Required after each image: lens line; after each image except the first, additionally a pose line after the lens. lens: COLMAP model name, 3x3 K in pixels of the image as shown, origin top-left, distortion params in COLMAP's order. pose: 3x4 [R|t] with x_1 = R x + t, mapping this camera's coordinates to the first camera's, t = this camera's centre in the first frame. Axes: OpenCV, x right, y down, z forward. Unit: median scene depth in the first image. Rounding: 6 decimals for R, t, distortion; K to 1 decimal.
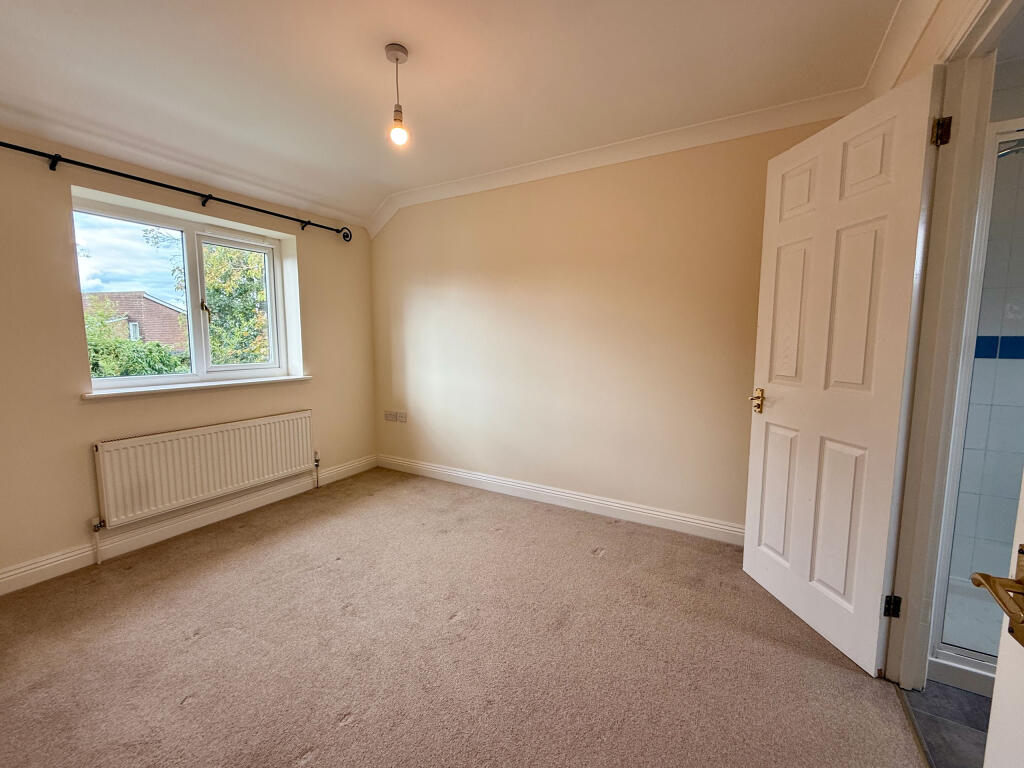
lens RADIAL K [[417.7, 0, 512.0], [0, 417.7, 384.0], [0, 0, 1]] dist [-0.000173, 0.000068]
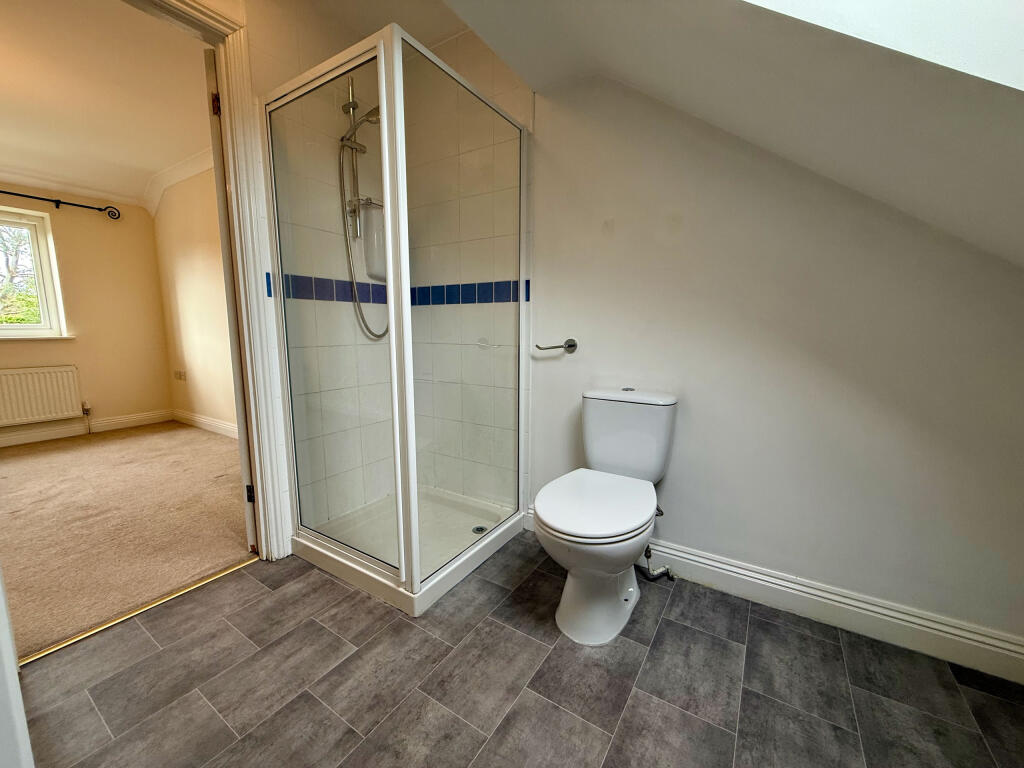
lens RADIAL K [[413.1, 0, 517.7], [0, 413.1, 384.3], [0, 0, 1]] dist [-0.000799, 0.000057]
pose [[0.998494, 0.009593, -0.054010, 0.838762], [-0.008385, 0.999710, 0.022559, 0.081916], [0.054211, -0.022072, 0.998286, -0.082850]]
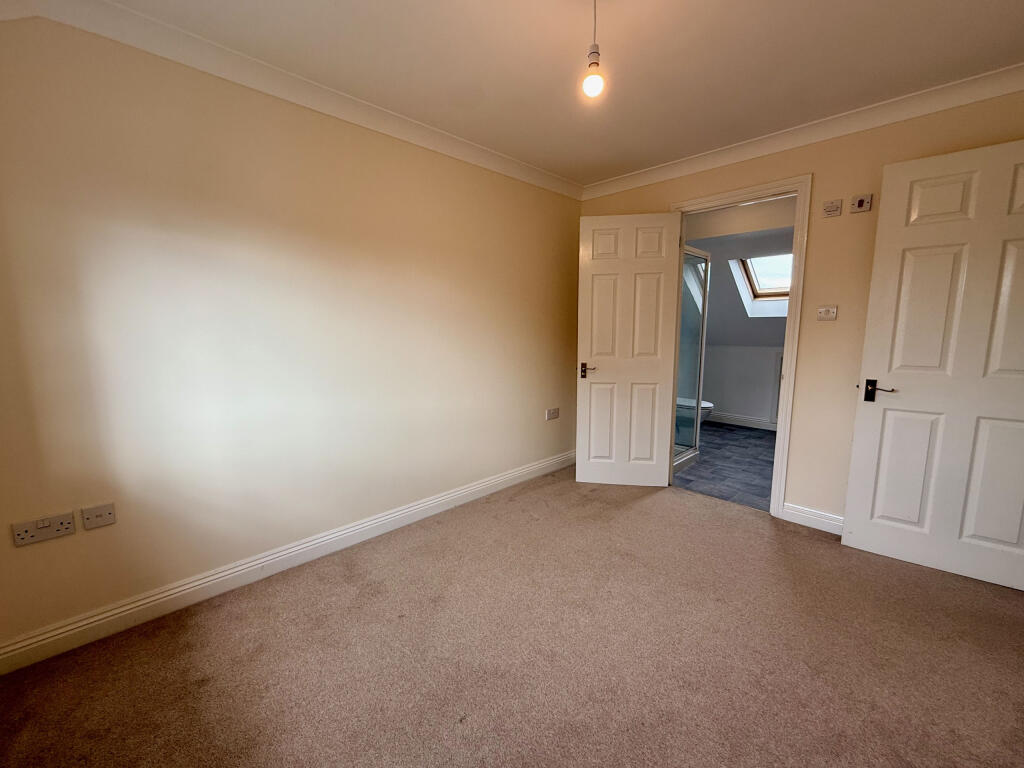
lens RADIAL K [[414.0, 0, 512.0], [0, 414.0, 384.0], [0, 0, 1]] dist [-0.000543, -0.000073]
pose [[0.281283, -0.138005, 0.949650, -0.641029], [0.106344, 0.987993, 0.112079, -0.072967], [-0.953714, 0.069464, 0.292582, 0.536083]]
